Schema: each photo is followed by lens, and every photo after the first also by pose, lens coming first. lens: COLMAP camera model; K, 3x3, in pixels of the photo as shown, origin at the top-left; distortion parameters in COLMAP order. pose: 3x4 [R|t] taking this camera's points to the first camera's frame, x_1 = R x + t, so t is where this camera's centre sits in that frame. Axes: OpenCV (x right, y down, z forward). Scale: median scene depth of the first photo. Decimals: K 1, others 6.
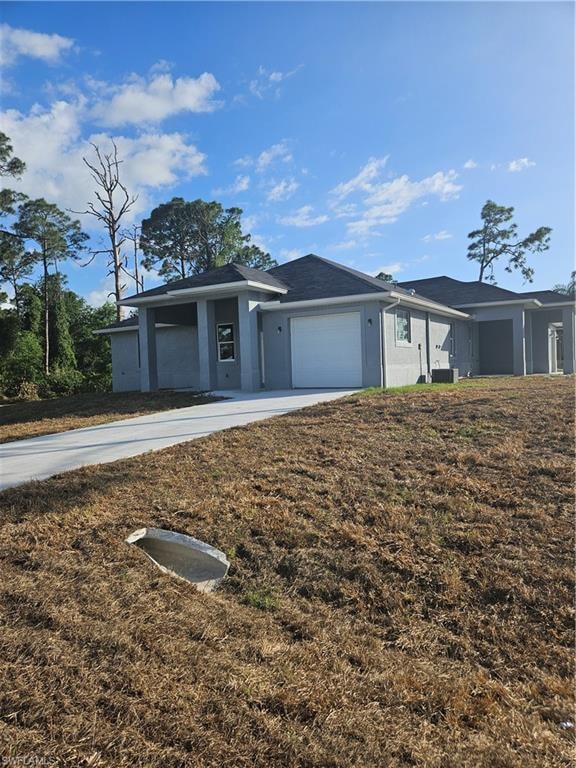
lens RADIAL K [[517.7, 0, 288.5], [0, 517.7, 375.5], [0, 0, 1]] dist [0.069555, -0.053497]
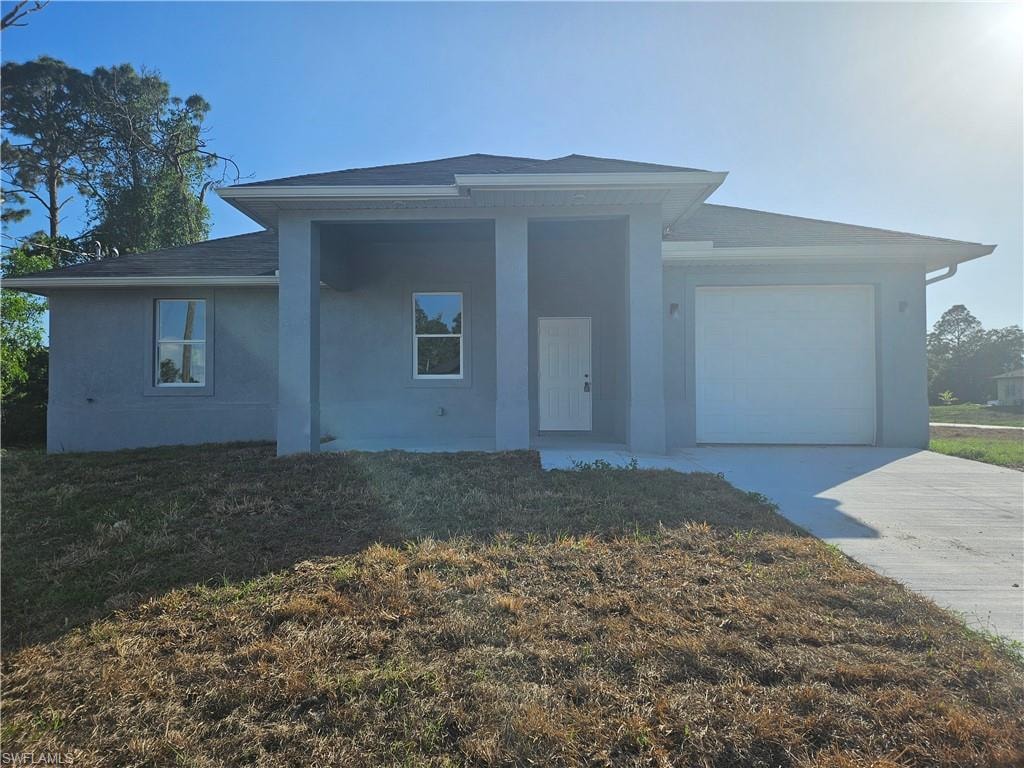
lens RADIAL K [[715.4, 0, 550.6], [0, 715.4, 381.4], [0, 0, 1]] dist [0.068255, -0.053092]
pose [[0.872244, 0.047139, 0.486794, -0.145637], [-0.022676, 0.998172, -0.056027, 0.002868], [-0.488545, 0.037831, 0.871718, 0.189910]]
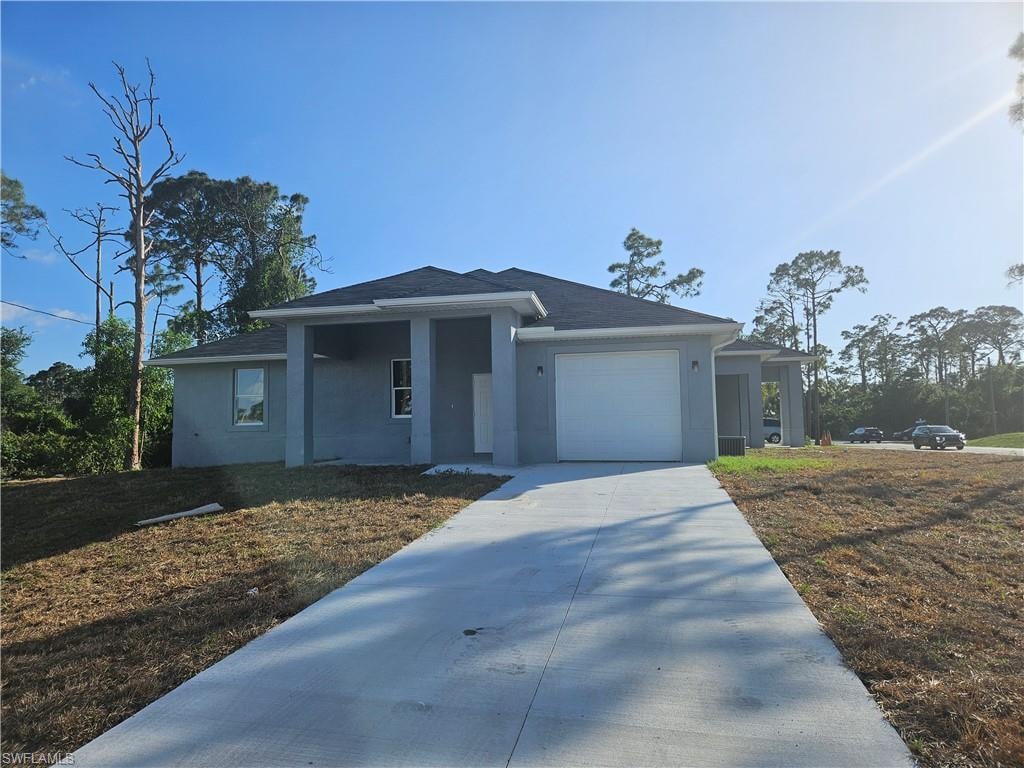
lens RADIAL K [[694.0, 0, 512.0], [0, 694.0, 384.0], [0, 0, 1]] dist [0.065332, -0.052659]
pose [[0.950592, 0.043821, 0.307333, -0.115390], [-0.016756, 0.995787, -0.090156, 0.002736], [-0.309989, 0.080552, 0.947322, 0.065526]]
